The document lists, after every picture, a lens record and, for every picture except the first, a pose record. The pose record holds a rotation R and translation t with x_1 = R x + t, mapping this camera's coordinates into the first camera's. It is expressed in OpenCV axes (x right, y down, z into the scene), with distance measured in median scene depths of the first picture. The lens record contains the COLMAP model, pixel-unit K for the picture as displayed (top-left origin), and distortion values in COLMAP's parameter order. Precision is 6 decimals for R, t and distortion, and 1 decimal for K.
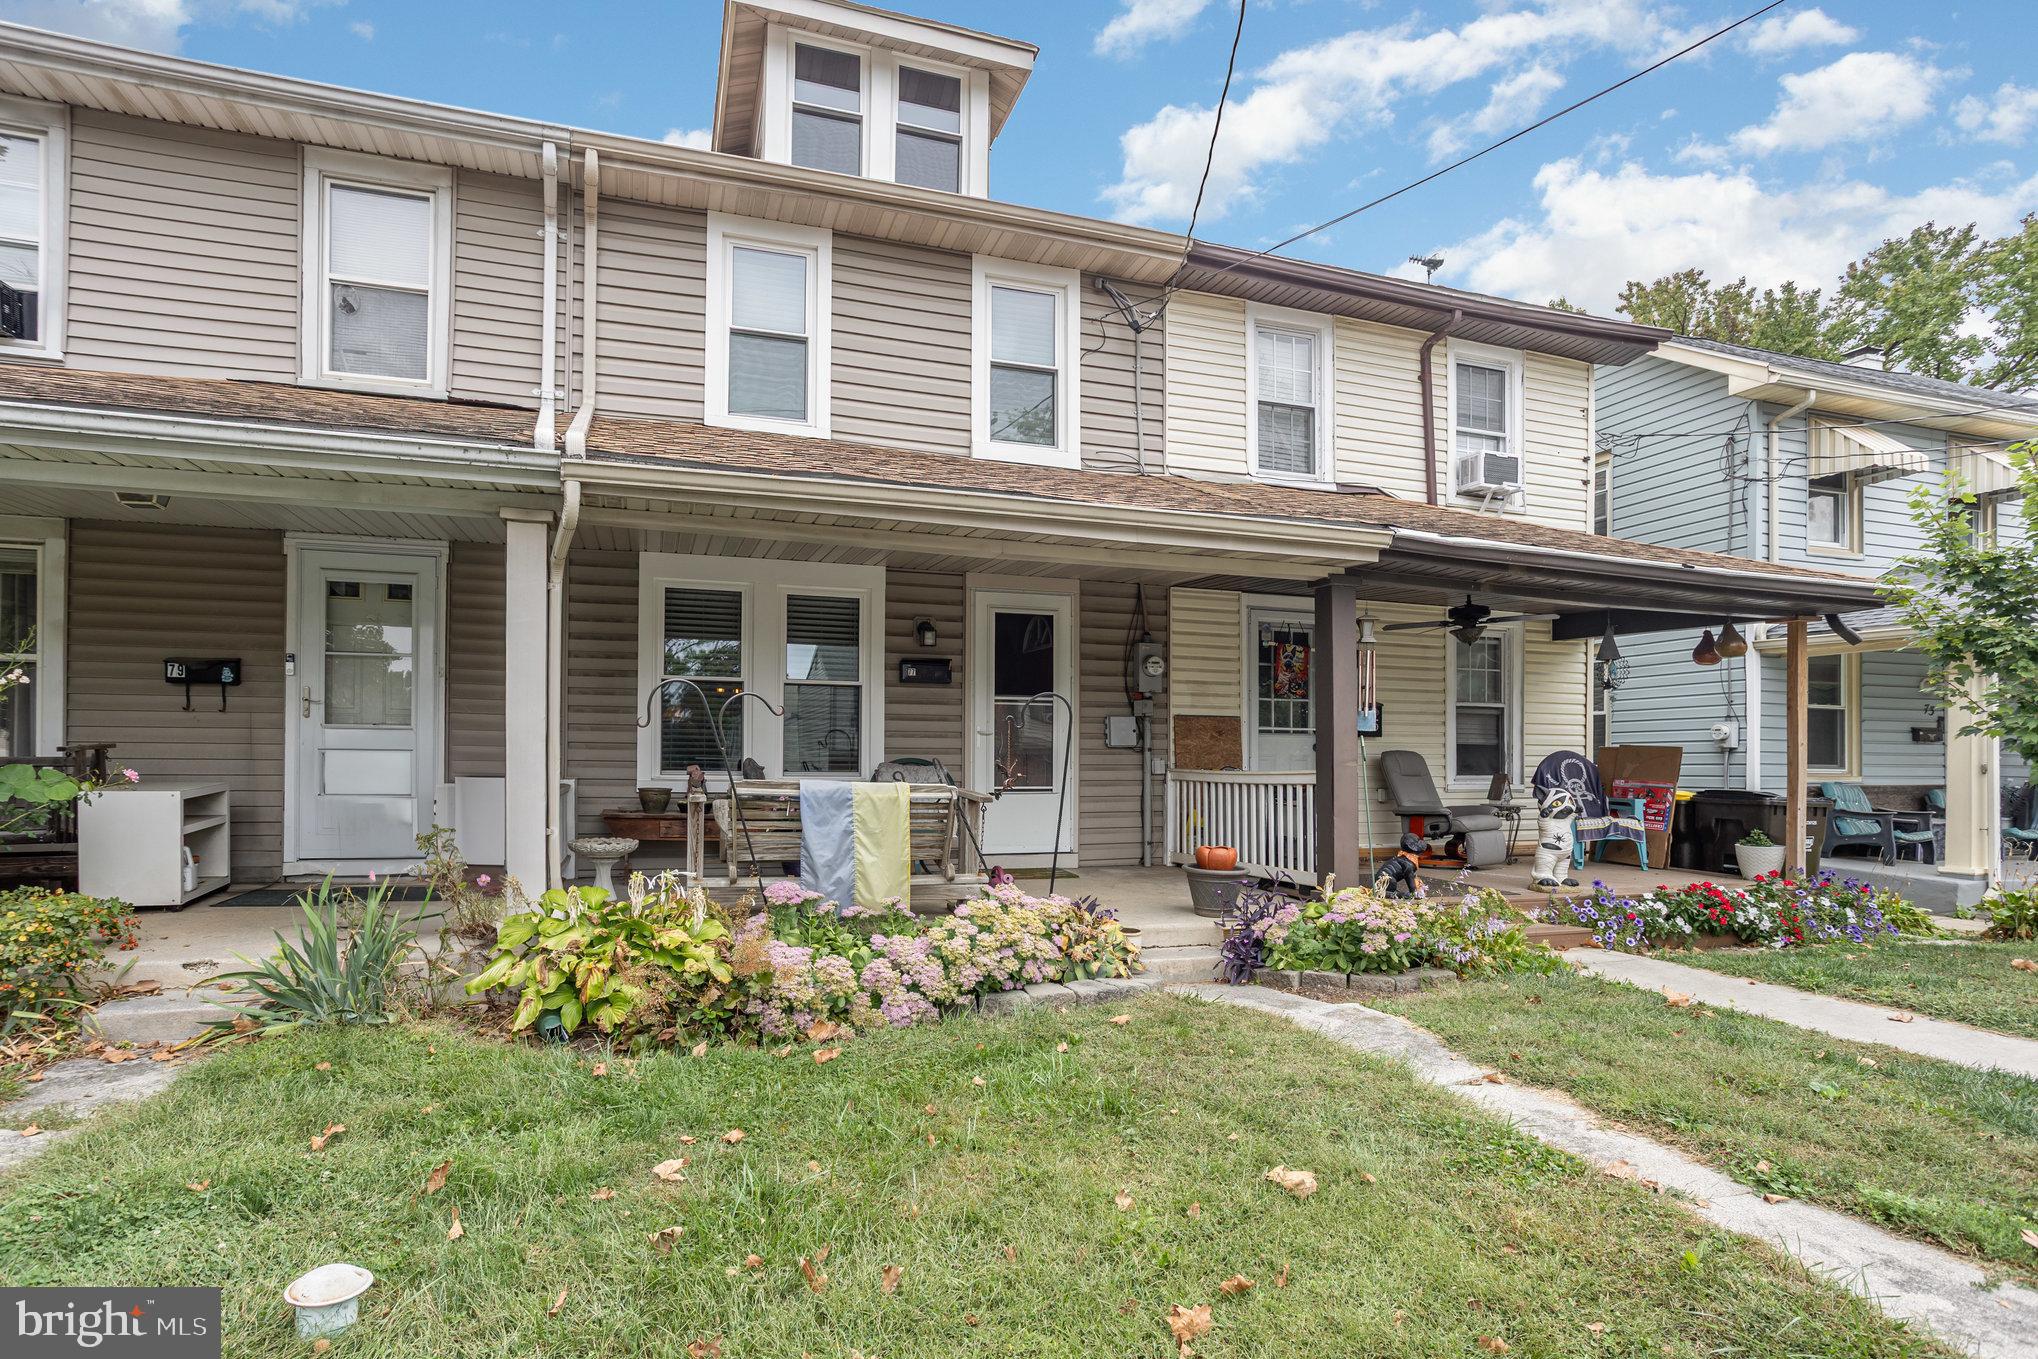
lens RADIAL K [[994.3, 0, 1020.5], [0, 994.3, 695.0], [0, 0, 1]] dist [-0.042703, 0.023253]
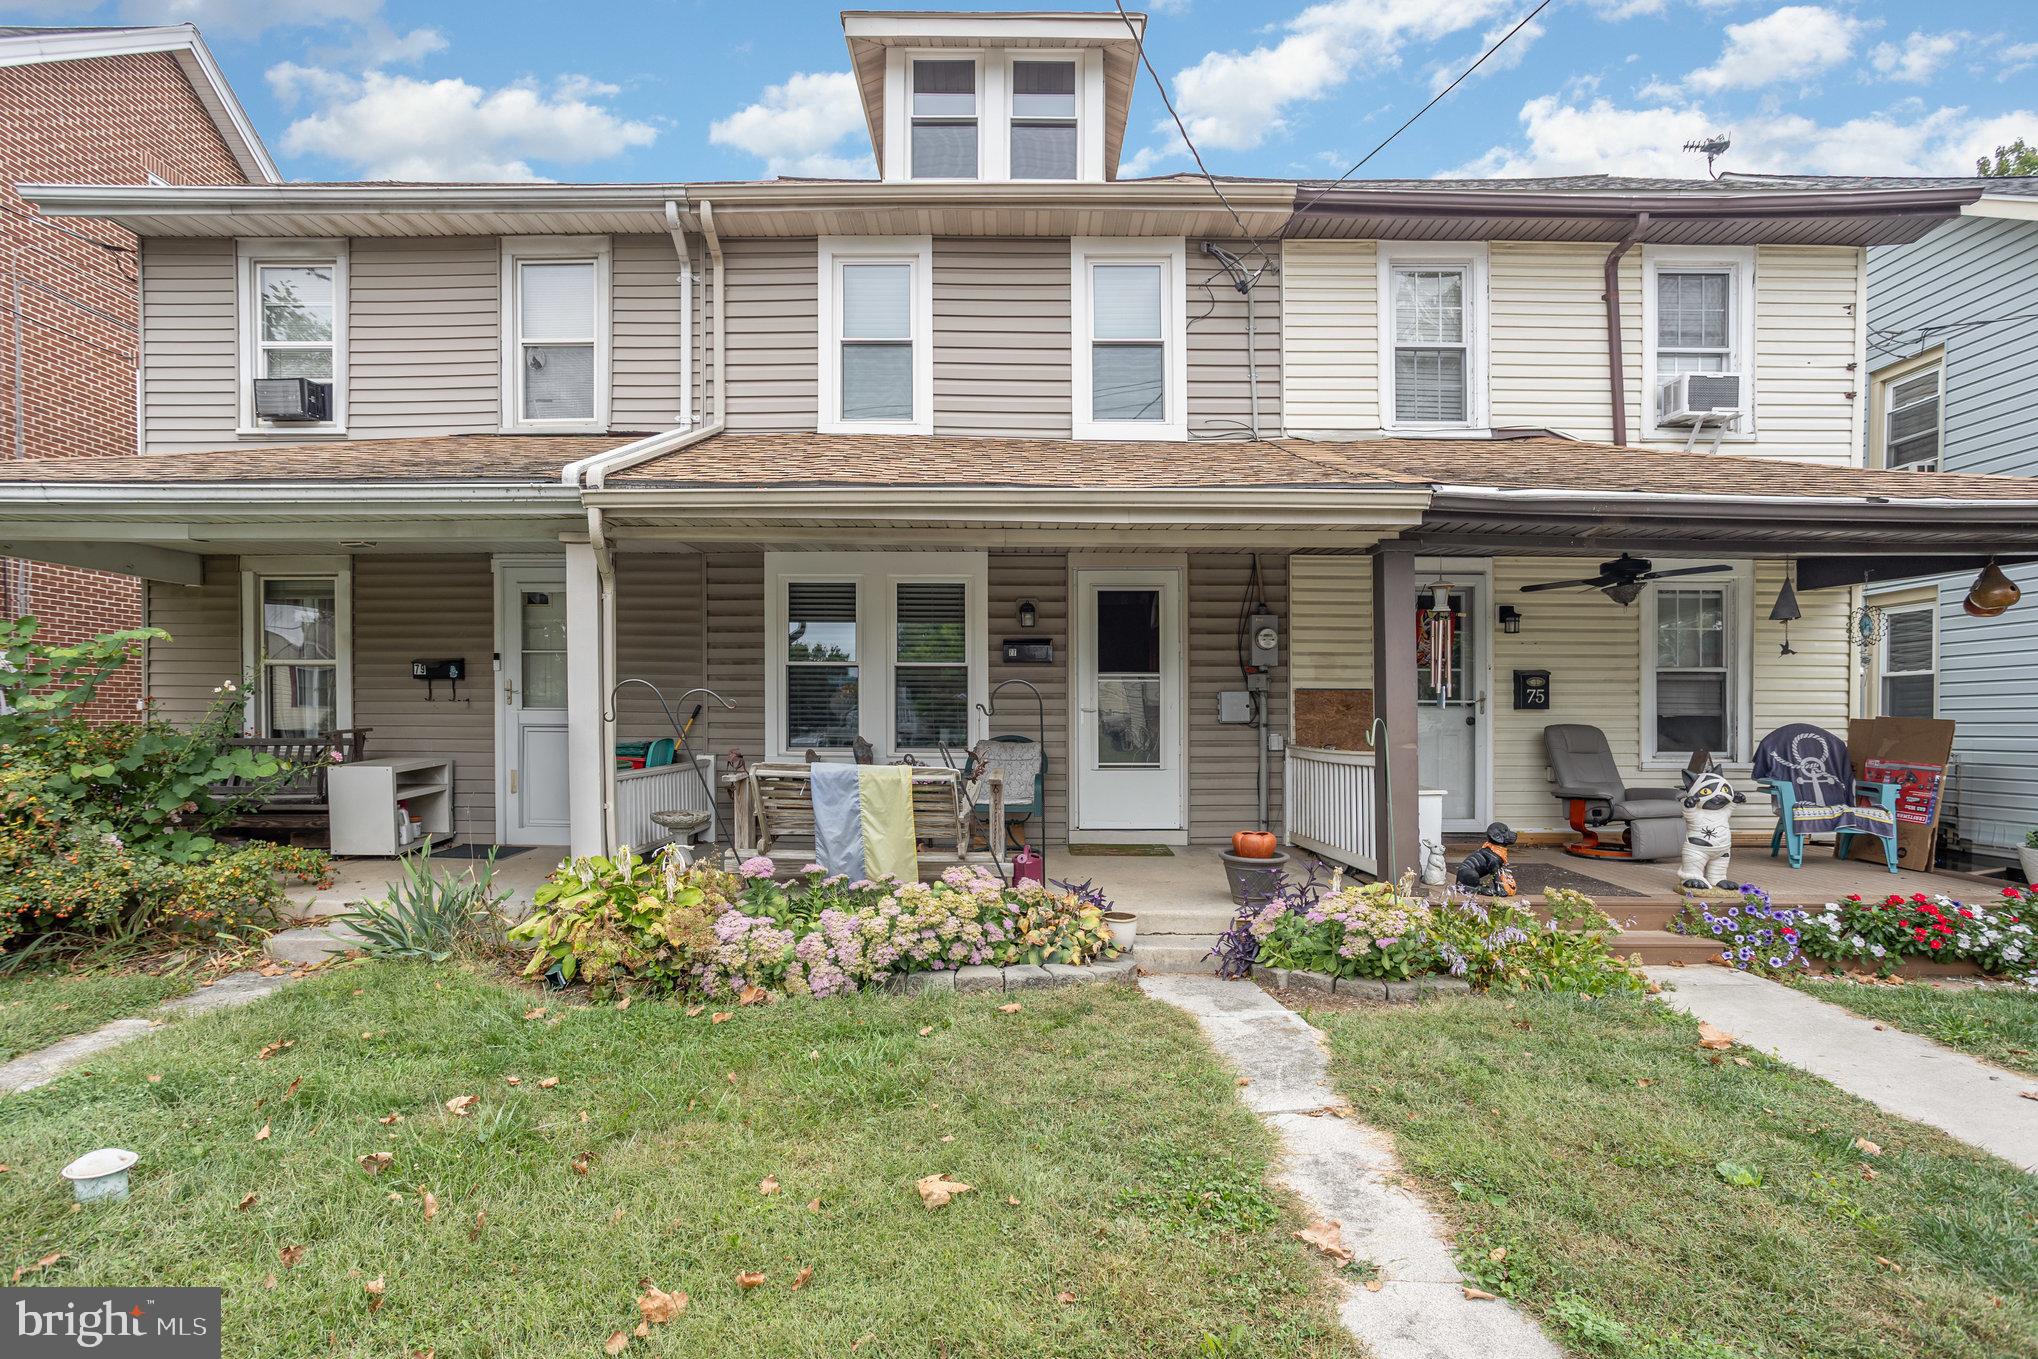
lens RADIAL K [[972.3, 0, 1002.0], [0, 972.3, 676.4], [0, 0, 1]] dist [-0.040056, 0.022972]
pose [[0.953135, -0.018223, -0.301995, 0.193706], [0.023142, 0.999651, 0.012718, -0.011687], [0.301658, -0.019111, 0.953225, 0.028980]]
